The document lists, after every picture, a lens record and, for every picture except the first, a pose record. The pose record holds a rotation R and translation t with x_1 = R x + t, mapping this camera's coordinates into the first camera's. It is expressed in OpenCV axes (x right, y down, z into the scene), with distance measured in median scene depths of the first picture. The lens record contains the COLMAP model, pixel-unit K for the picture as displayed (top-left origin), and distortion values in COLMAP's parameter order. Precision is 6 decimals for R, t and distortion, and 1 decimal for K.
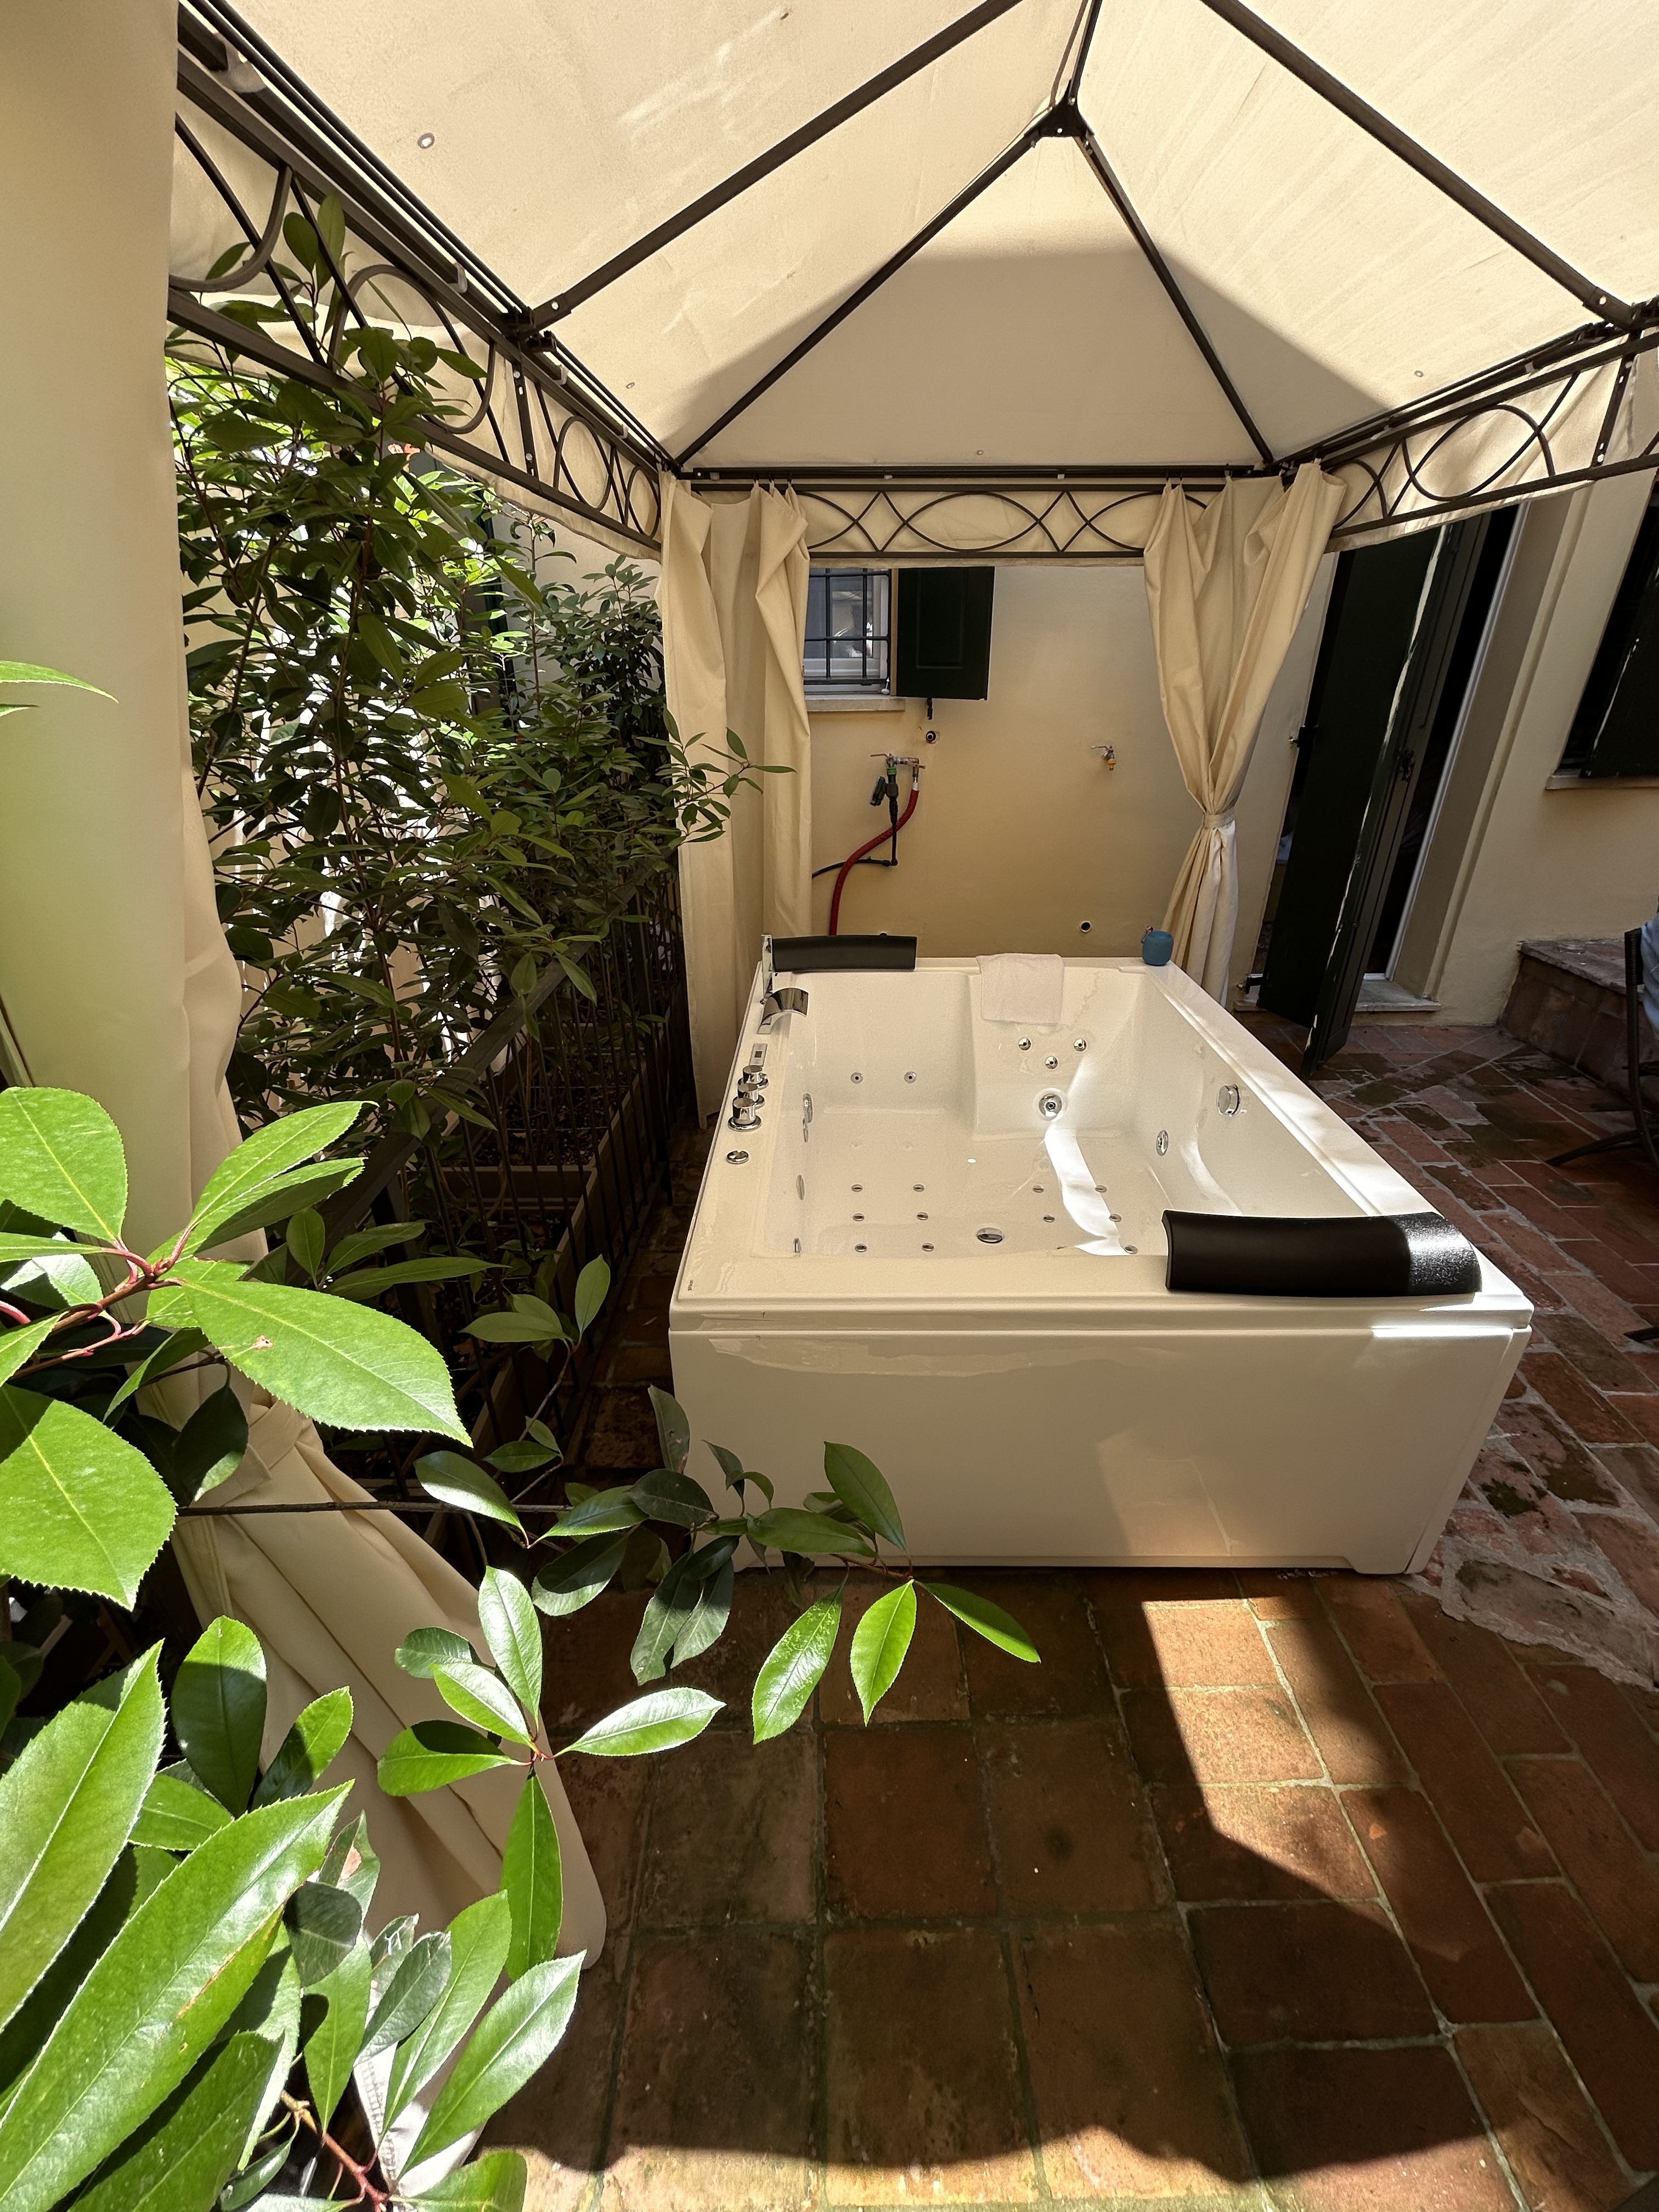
lens RADIAL K [[890.6, 0, 823.8], [0, 890.6, 1108.6], [0, 0, 1]] dist [-0.000706, 0.000937]
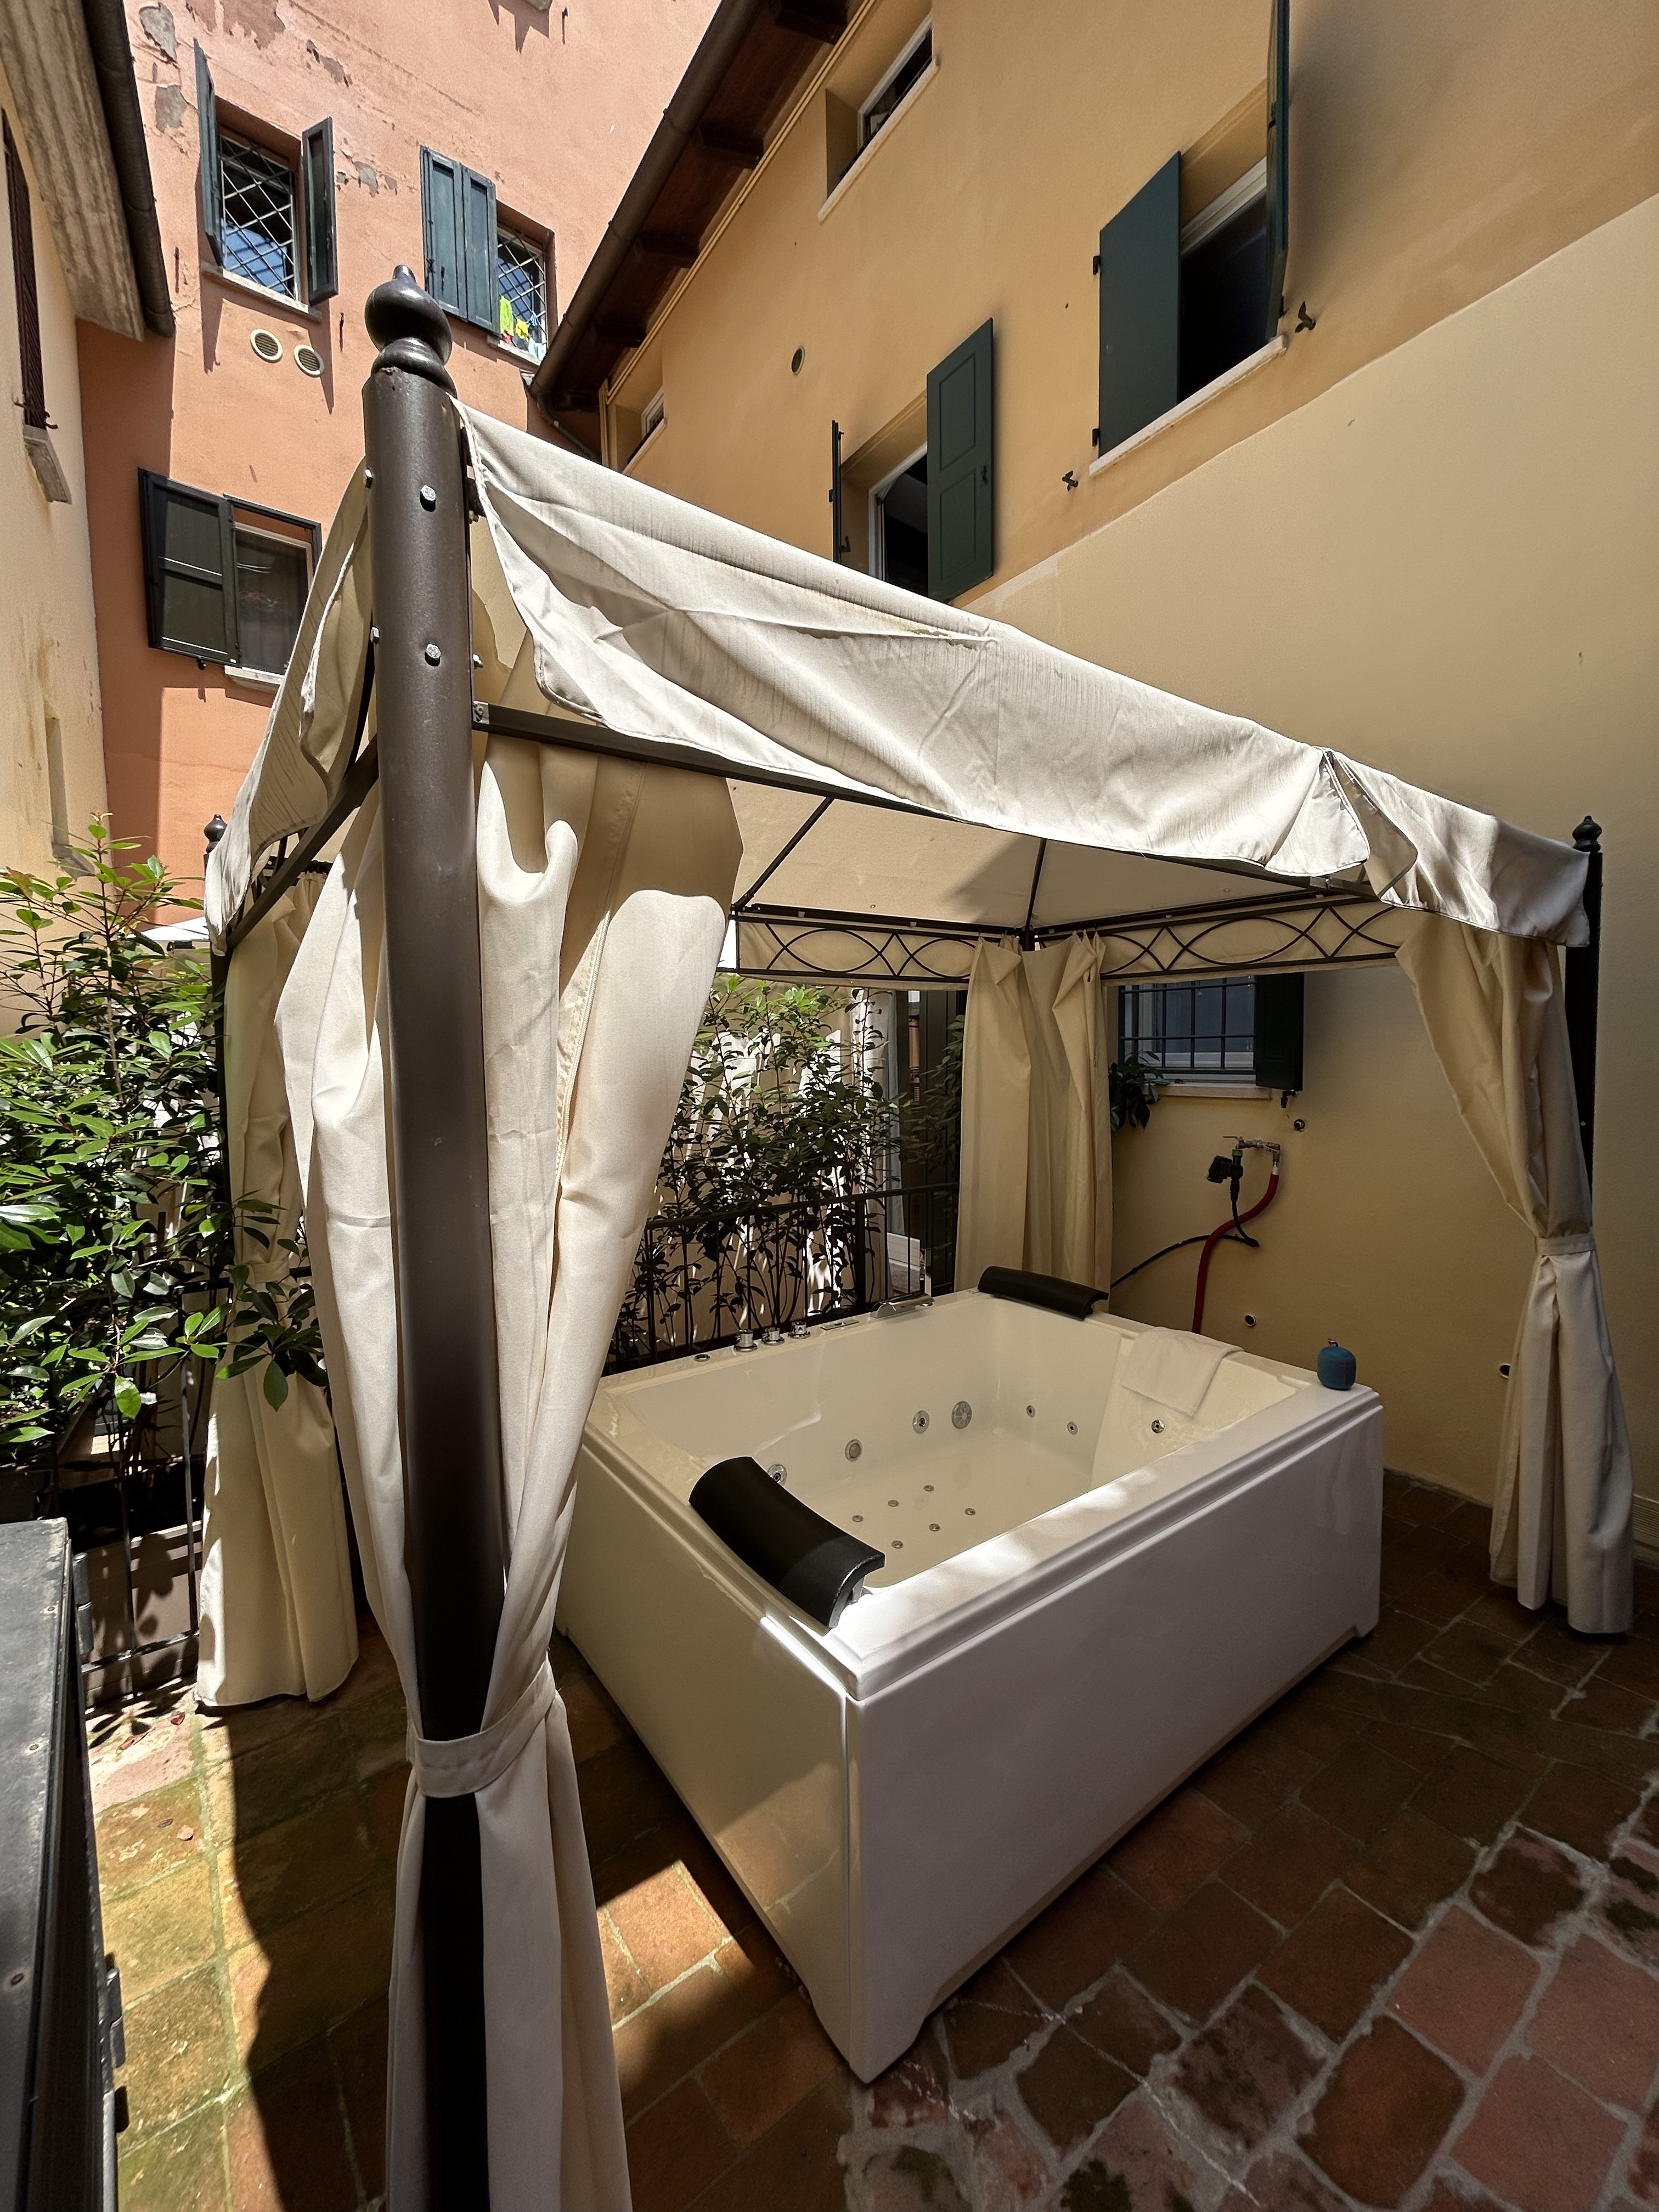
lens RADIAL K [[890.6, 0, 822.0], [0, 890.6, 1105.2], [0, 0, 1]] dist [-0.000706, 0.000937]
pose [[0.600223, 0.051834, -0.798151, 0.755804], [-0.361669, 0.907640, -0.213037, -0.054457], [0.713392, 0.416536, 0.563533, 0.096579]]
